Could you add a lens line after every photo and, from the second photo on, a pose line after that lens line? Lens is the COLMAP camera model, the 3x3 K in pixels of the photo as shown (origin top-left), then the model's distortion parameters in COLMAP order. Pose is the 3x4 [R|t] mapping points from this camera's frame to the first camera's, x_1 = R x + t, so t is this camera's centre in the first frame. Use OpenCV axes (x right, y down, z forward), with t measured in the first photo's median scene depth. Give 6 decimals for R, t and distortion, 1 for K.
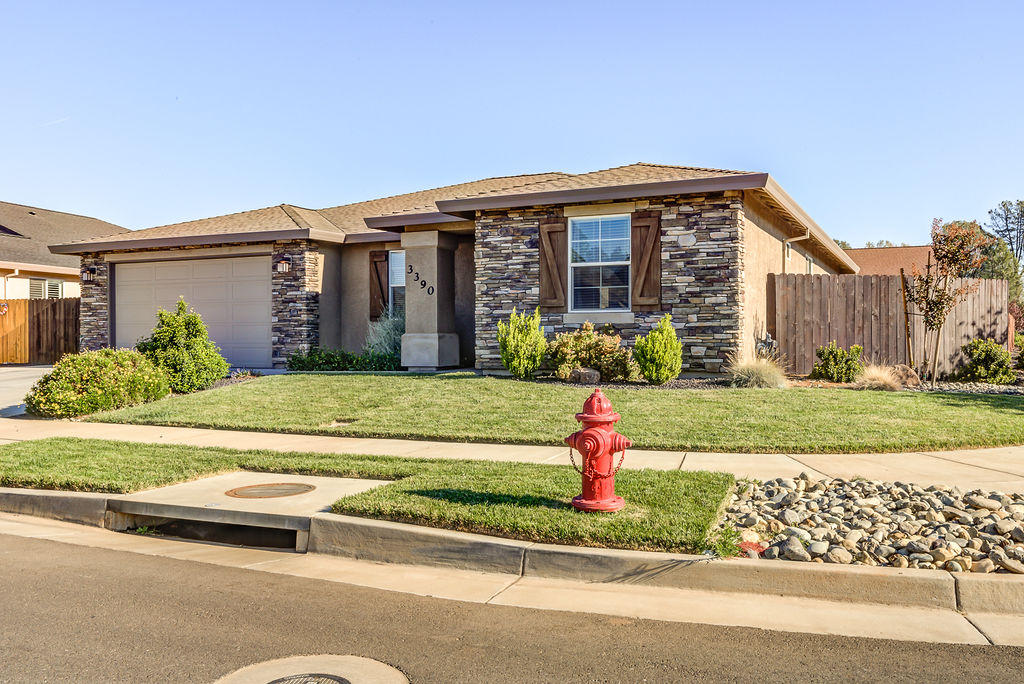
lens RADIAL K [[899.4, 0, 512.6], [0, 899.4, 341.3], [0, 0, 1]] dist [0.001848, 0.000133]
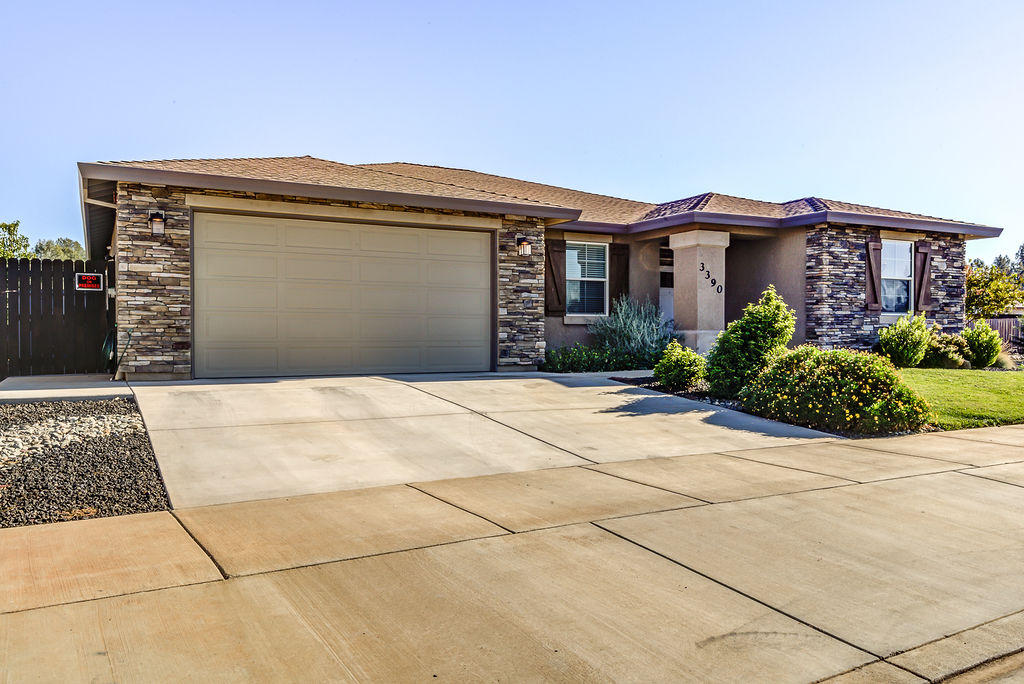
lens RADIAL K [[768.7, 0, 512.9], [0, 768.7, 342.7], [0, 0, 1]] dist [0.009840, -0.000997]
pose [[0.590746, -0.005415, 0.806839, -1.054970], [0.001177, 0.999982, 0.005849, -0.000224], [-0.806857, -0.002506, 0.590742, 0.744532]]
